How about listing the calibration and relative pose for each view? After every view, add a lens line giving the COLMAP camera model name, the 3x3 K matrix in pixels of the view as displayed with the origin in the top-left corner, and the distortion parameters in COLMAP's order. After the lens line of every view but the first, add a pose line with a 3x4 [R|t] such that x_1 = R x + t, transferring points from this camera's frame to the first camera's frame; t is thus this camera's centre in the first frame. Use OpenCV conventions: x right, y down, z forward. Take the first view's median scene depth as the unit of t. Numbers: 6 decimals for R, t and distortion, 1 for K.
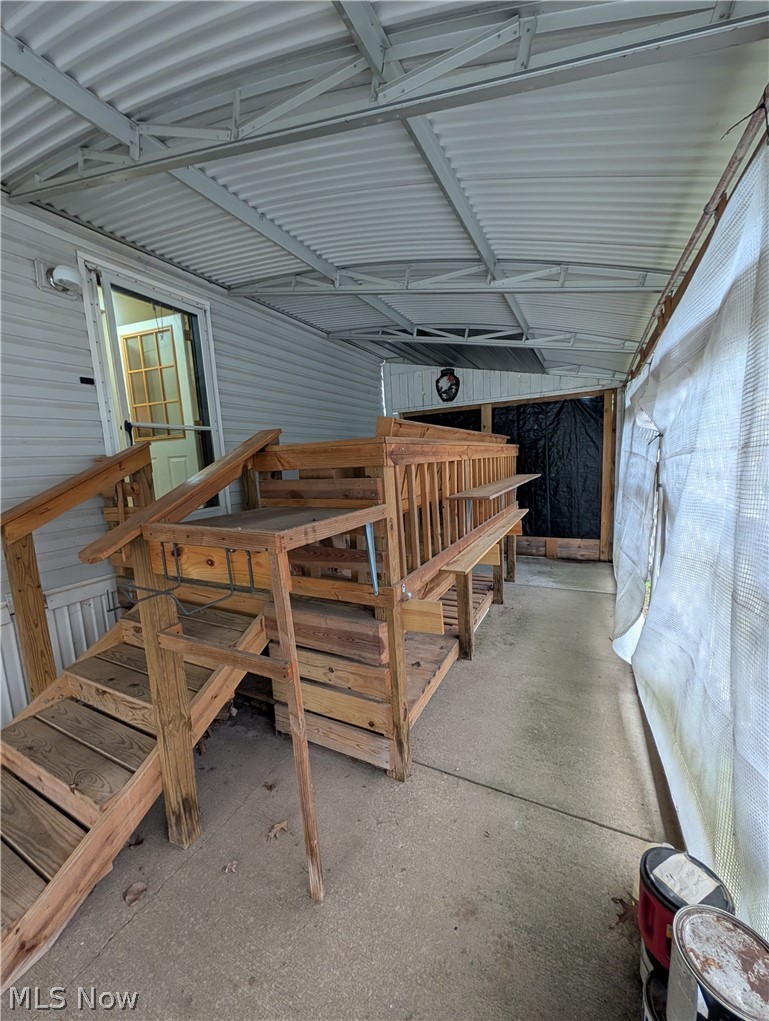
lens RADIAL K [[394.1, 0, 384.5], [0, 394.1, 510.5], [0, 0, 1]] dist [0.001115, -0.000066]
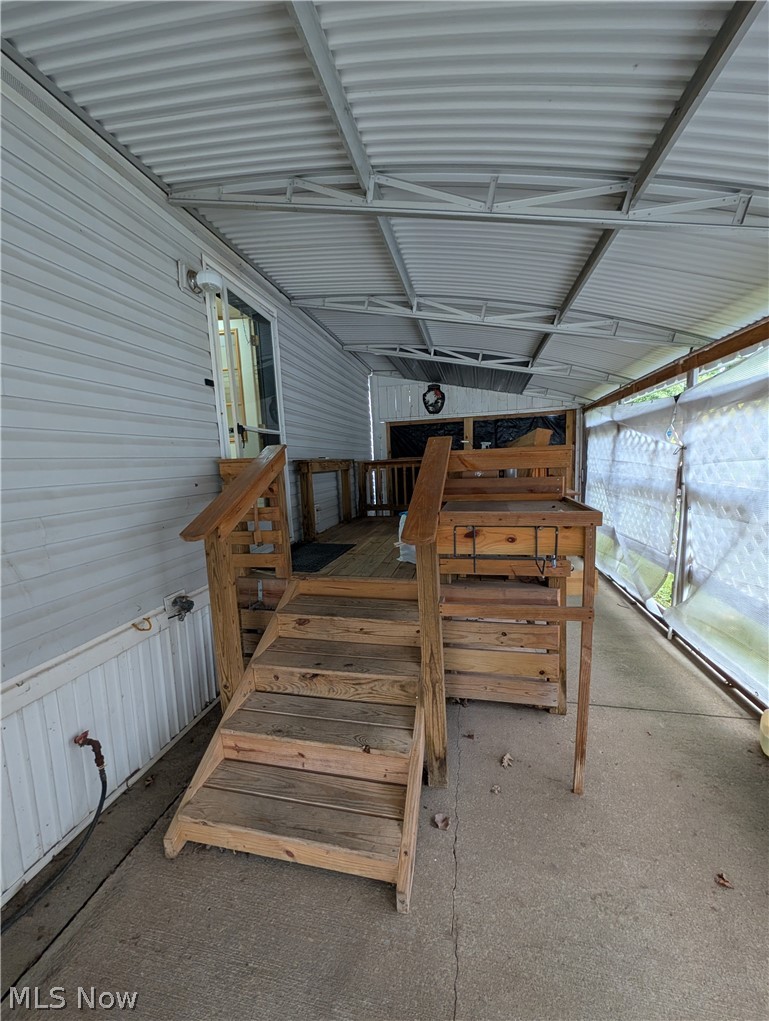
lens RADIAL K [[394.1, 0, 384.5], [0, 394.1, 510.5], [0, 0, 1]] dist [0.001115, -0.000066]
pose [[0.967619, -0.020663, 0.251567, -0.438623], [0.025611, 0.999537, -0.016410, 0.017505], [-0.251111, 0.022321, 0.967701, -0.054587]]
